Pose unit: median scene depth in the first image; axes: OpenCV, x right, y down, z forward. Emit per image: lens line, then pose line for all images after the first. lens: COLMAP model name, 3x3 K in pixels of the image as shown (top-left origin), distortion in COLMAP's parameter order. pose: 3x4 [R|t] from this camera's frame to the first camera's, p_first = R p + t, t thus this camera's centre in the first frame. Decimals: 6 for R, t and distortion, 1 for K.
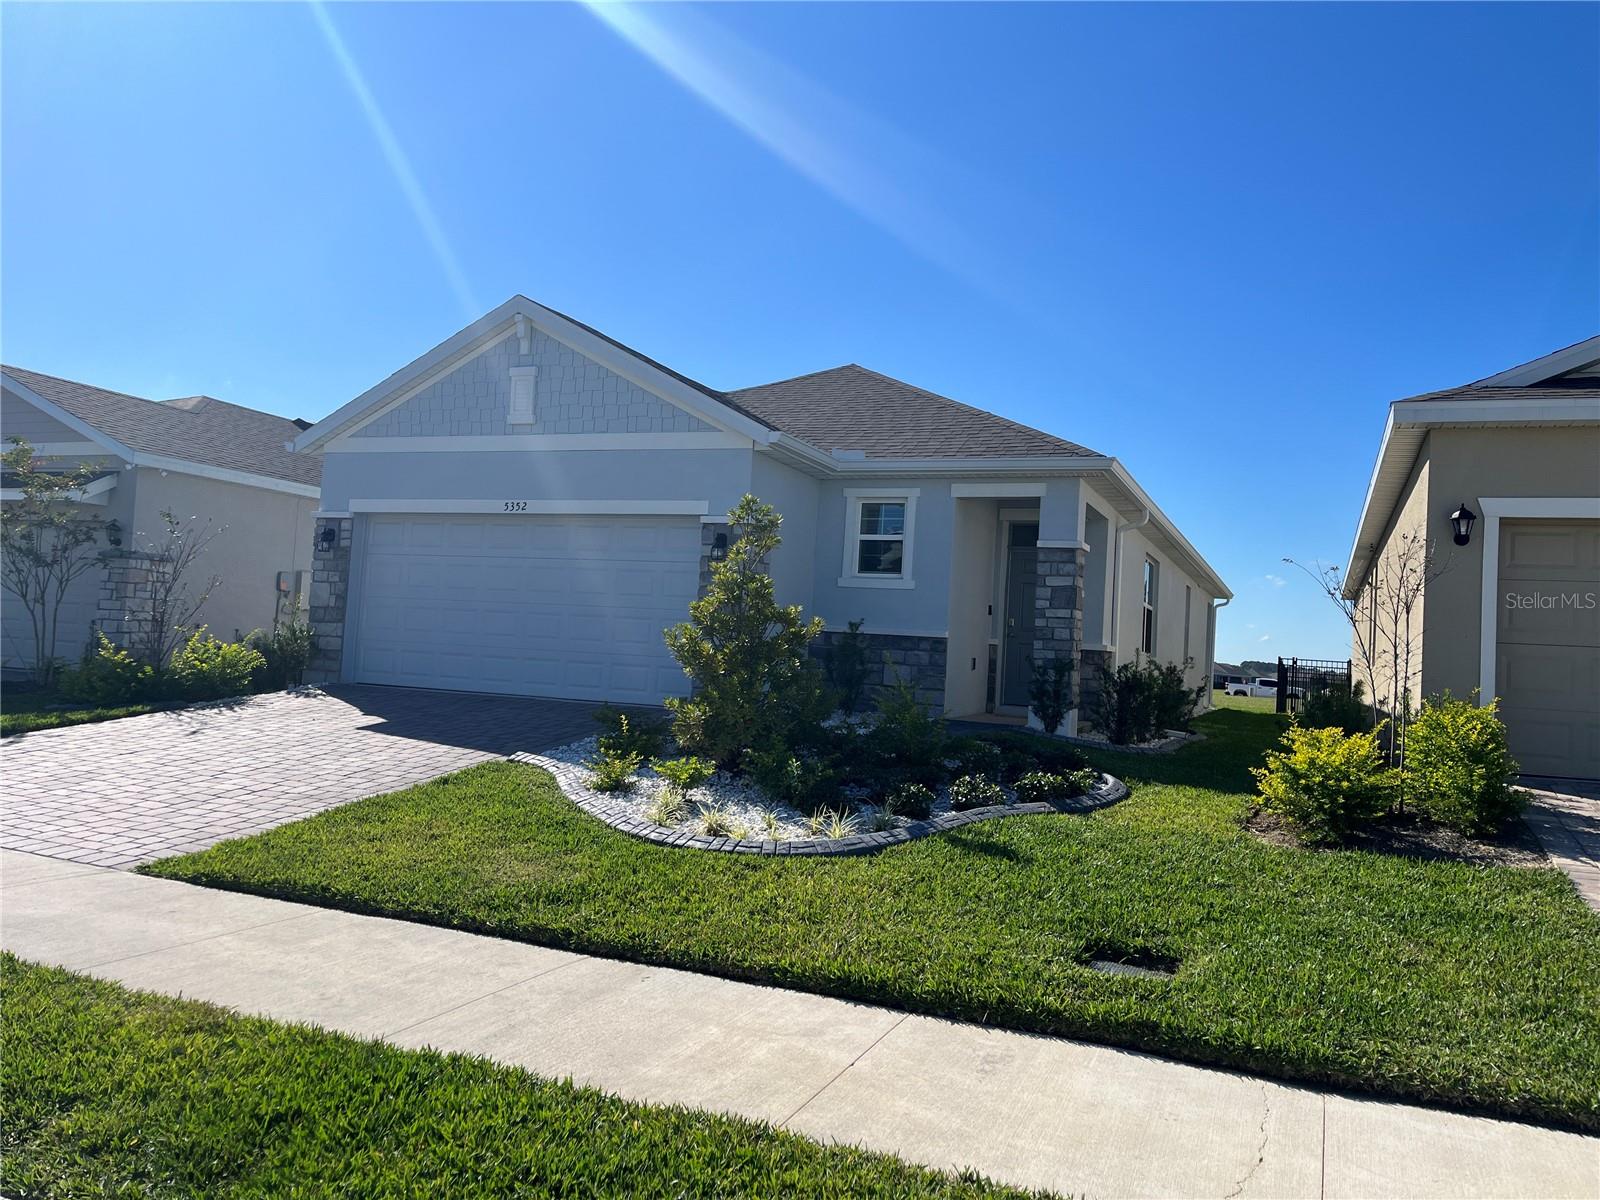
lens RADIAL K [[1204.2, 0, 800.0], [0, 1204.2, 600.0], [0, 0, 1]] dist [0.005054, 0.000060]
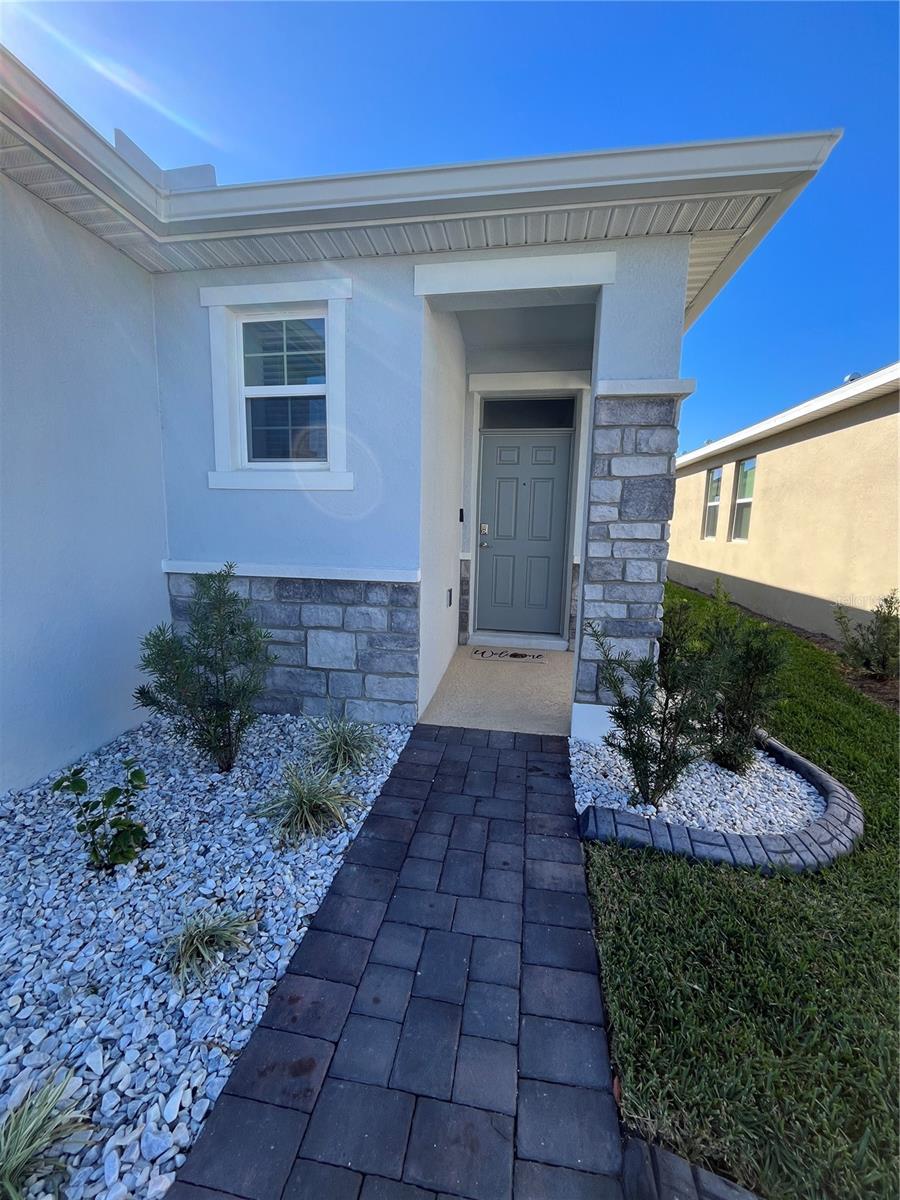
lens RADIAL K [[493.6, 0, 450.0], [0, 493.6, 600.0], [0, 0, 1]] dist [-0.000303, -0.000378]
pose [[0.968883, -0.078207, 0.234840, 0.080860], [0.026904, 0.976425, 0.214172, -0.007005], [-0.246054, -0.201190, 0.948146, 0.764950]]
